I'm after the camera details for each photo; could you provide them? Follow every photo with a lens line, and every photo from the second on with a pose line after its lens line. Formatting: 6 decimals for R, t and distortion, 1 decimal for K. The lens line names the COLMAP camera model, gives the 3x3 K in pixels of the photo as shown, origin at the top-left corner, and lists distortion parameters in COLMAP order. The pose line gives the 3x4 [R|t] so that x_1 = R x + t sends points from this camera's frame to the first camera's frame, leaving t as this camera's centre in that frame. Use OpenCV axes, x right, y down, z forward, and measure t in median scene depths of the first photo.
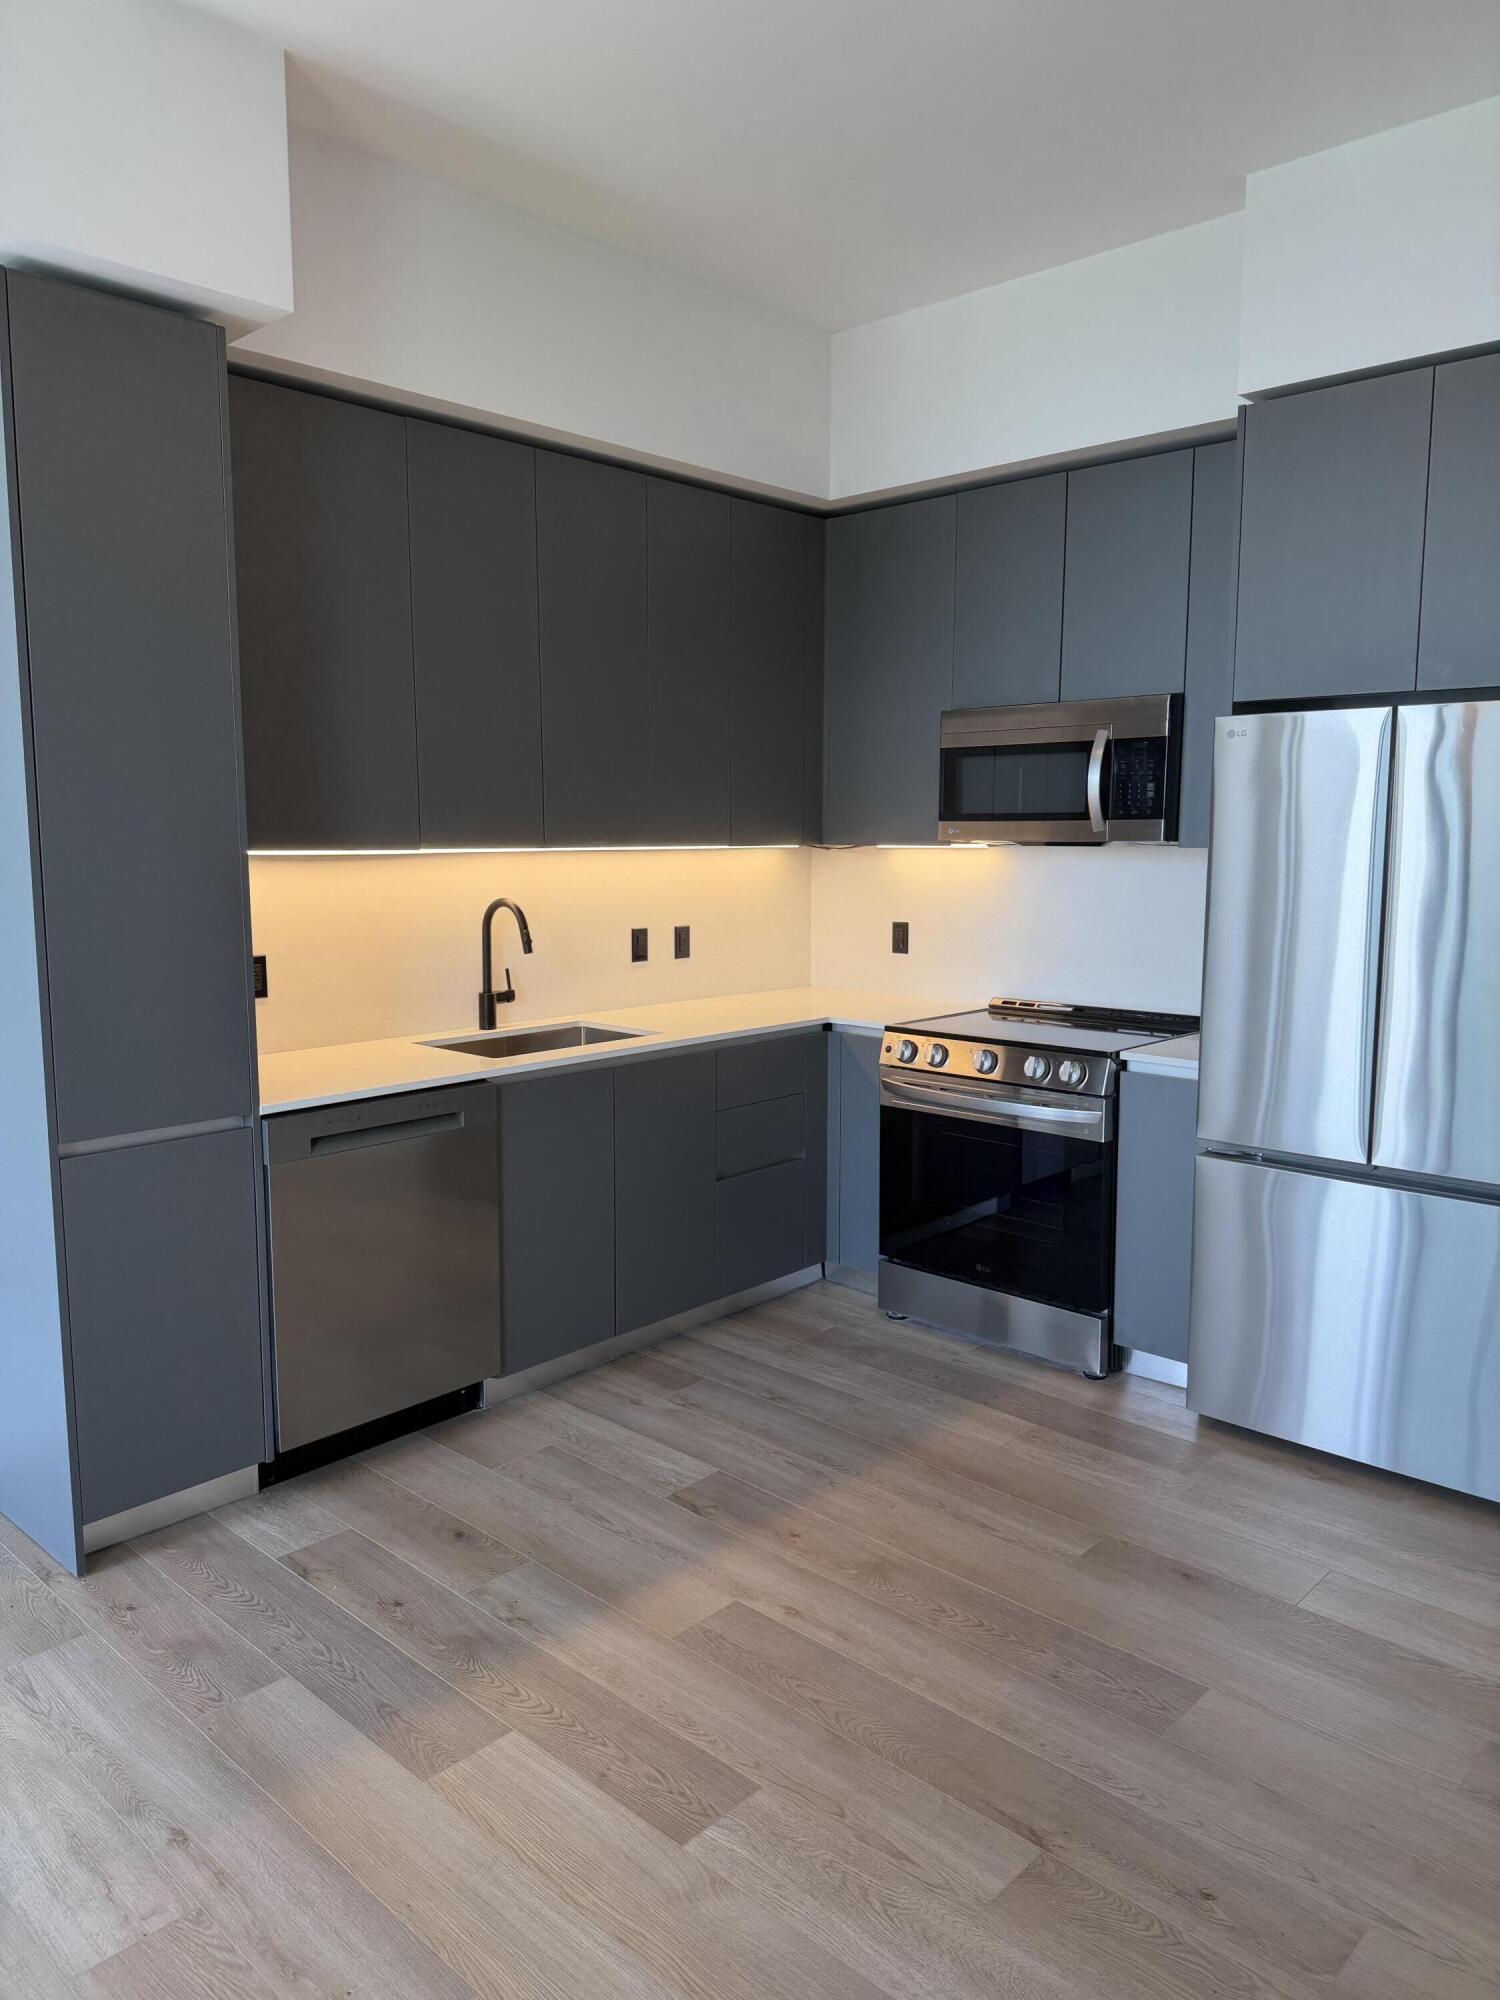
lens RADIAL K [[1409.9, 0, 742.4], [0, 1409.9, 1001.5], [0, 0, 1]] dist [0.125316, -0.182757]
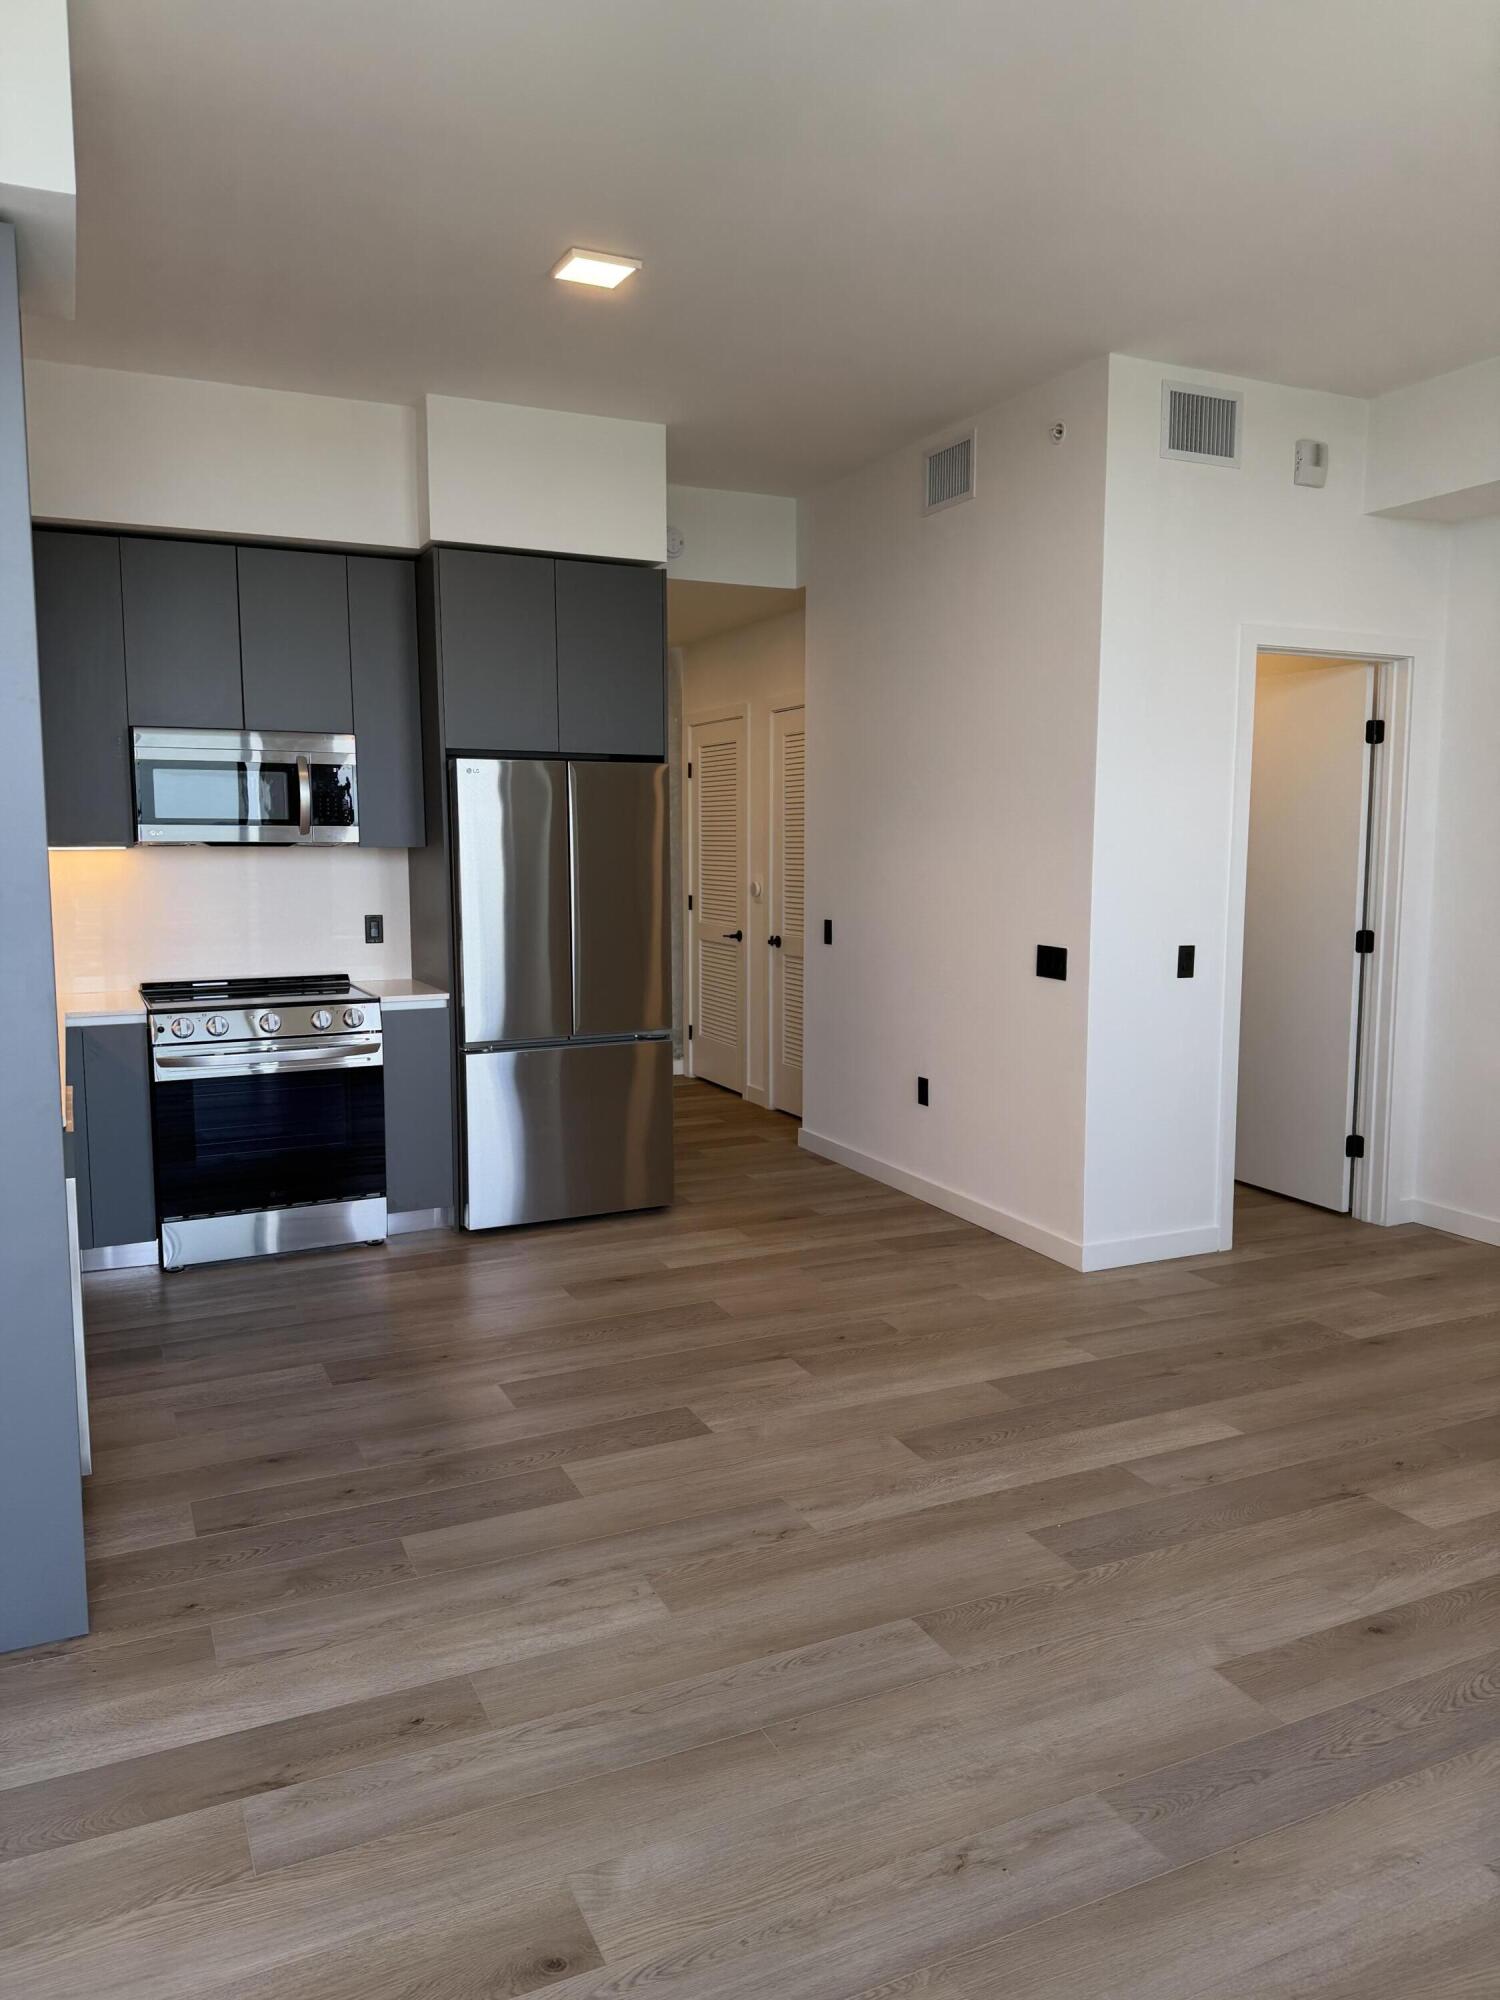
lens RADIAL K [[1409.9, 0, 742.4], [0, 1409.9, 1001.5], [0, 0, 1]] dist [0.125316, -0.182757]
pose [[0.369387, -0.113299, 0.922343, -1.199470], [0.117034, 0.990309, 0.074777, -0.029998], [-0.921876, 0.080324, 0.379067, 0.230669]]
